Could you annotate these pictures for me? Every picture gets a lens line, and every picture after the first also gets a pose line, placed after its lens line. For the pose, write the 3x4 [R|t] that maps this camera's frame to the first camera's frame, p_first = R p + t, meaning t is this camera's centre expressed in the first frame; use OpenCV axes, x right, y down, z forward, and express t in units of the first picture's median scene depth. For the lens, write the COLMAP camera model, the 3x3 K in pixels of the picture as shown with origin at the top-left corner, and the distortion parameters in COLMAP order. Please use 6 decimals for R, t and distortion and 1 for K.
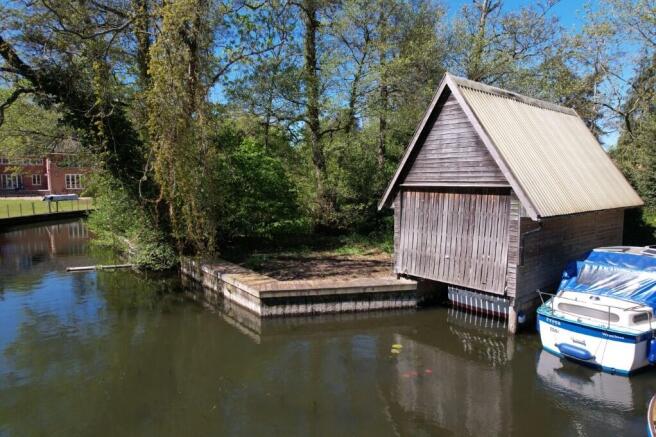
lens RADIAL K [[422.4, 0, 328.1], [0, 422.4, 218.1], [0, 0, 1]] dist [-0.029382, 0.024802]
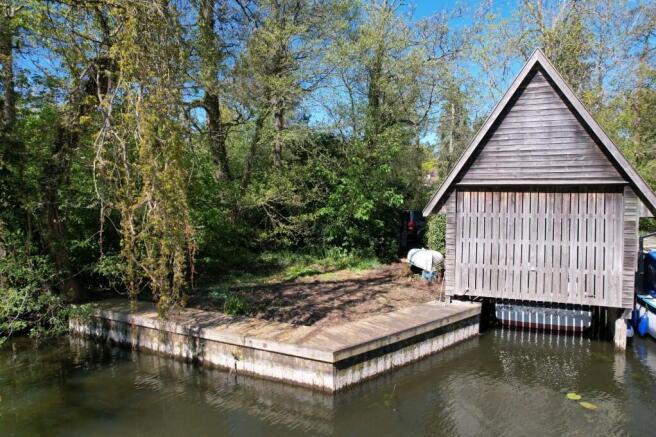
lens RADIAL K [[422.4, 0, 330.0], [0, 422.4, 216.4], [0, 0, 1]] dist [-0.029382, 0.024802]
pose [[0.880025, -0.029534, 0.474007, -0.431809], [0.042375, 0.998967, -0.016429, -0.014307], [-0.473032, 0.034544, 0.880368, 0.429692]]
